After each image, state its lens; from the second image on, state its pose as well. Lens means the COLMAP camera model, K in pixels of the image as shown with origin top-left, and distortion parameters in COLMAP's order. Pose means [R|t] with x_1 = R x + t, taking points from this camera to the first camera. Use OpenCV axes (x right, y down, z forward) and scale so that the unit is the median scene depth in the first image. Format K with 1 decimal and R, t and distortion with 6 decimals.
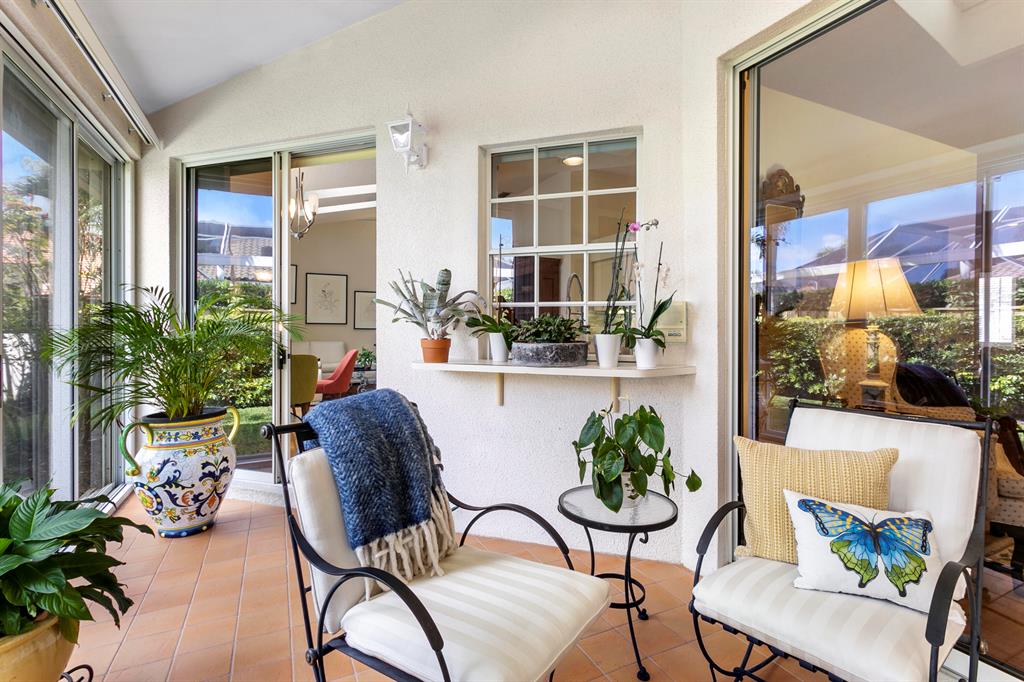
lens RADIAL K [[495.4, 0, 509.0], [0, 495.4, 333.7], [0, 0, 1]] dist [-0.000914, -0.000698]
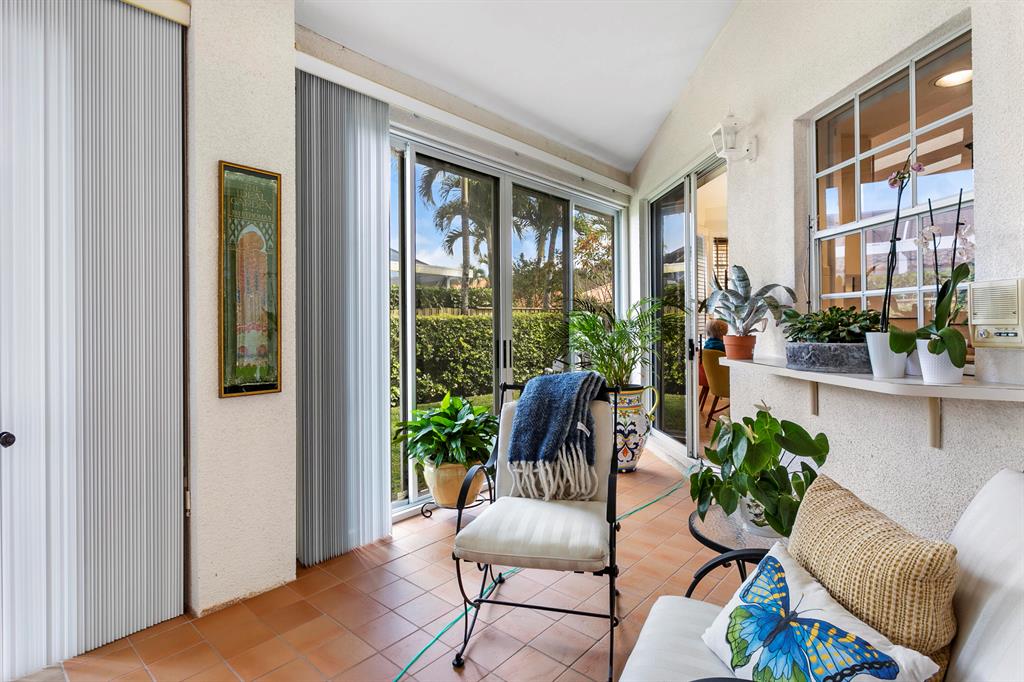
lens RADIAL K [[495.4, 0, 504.4], [0, 495.4, 334.3], [0, 0, 1]] dist [-0.000914, -0.000698]
pose [[0.386043, 0.011962, -0.922403, 0.560904], [-0.003584, 0.999928, 0.011468, -0.001878], [0.922474, -0.001121, 0.386058, 0.174229]]
